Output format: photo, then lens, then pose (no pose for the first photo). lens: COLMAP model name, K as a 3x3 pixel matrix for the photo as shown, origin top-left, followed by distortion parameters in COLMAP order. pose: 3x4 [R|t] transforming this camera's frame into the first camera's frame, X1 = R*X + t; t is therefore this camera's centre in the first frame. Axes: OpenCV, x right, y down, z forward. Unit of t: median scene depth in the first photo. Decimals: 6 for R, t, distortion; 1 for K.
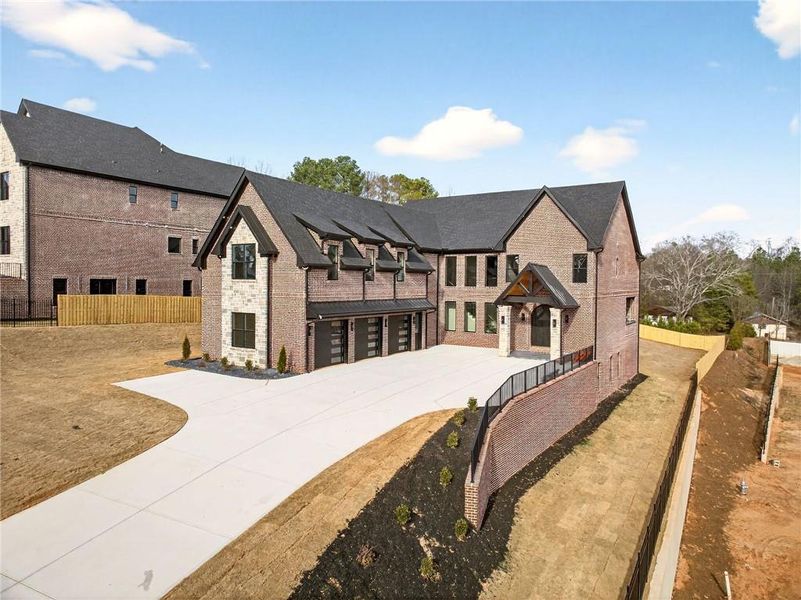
lens RADIAL K [[553.2, 0, 409.2], [0, 553.2, 303.0], [0, 0, 1]] dist [-0.005645, -0.008624]
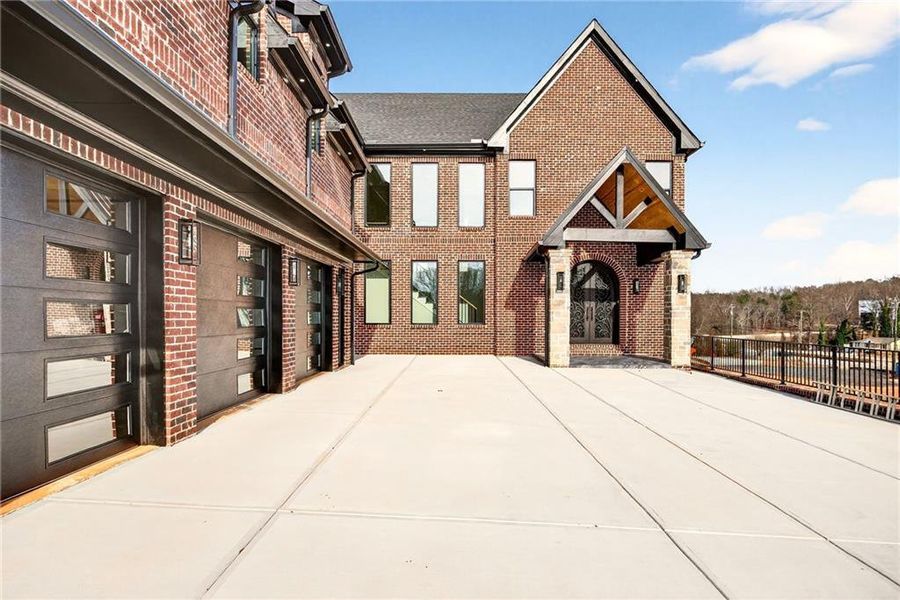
lens RADIAL K [[500.0, 0, 457.2], [0, 500.0, 316.4], [0, 0, 1]] dist [0.014261, 0.000620]
pose [[0.832218, -0.007959, 0.554391, -0.108811], [0.028413, 0.999195, -0.028307, 0.066175], [-0.553720, 0.039309, 0.831775, 0.727445]]
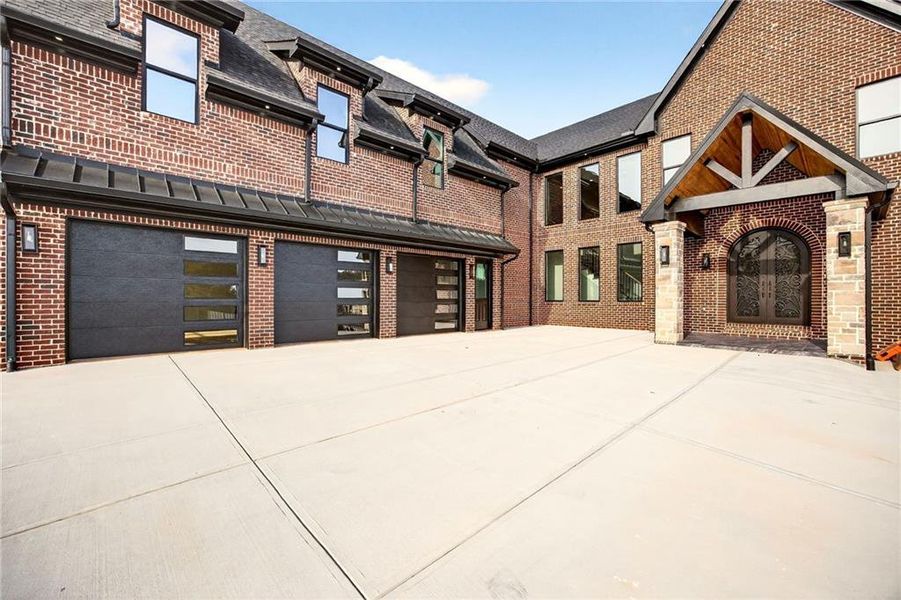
lens RADIAL K [[377.2, 0, 470.7], [0, 377.2, 300.2], [0, 0, 1]] dist [0.028357, 0.001139]
pose [[0.973074, -0.008538, -0.230336, 0.093953], [-0.000700, 0.999200, -0.039997, 0.075714], [0.230493, 0.039082, 0.972289, 0.690054]]
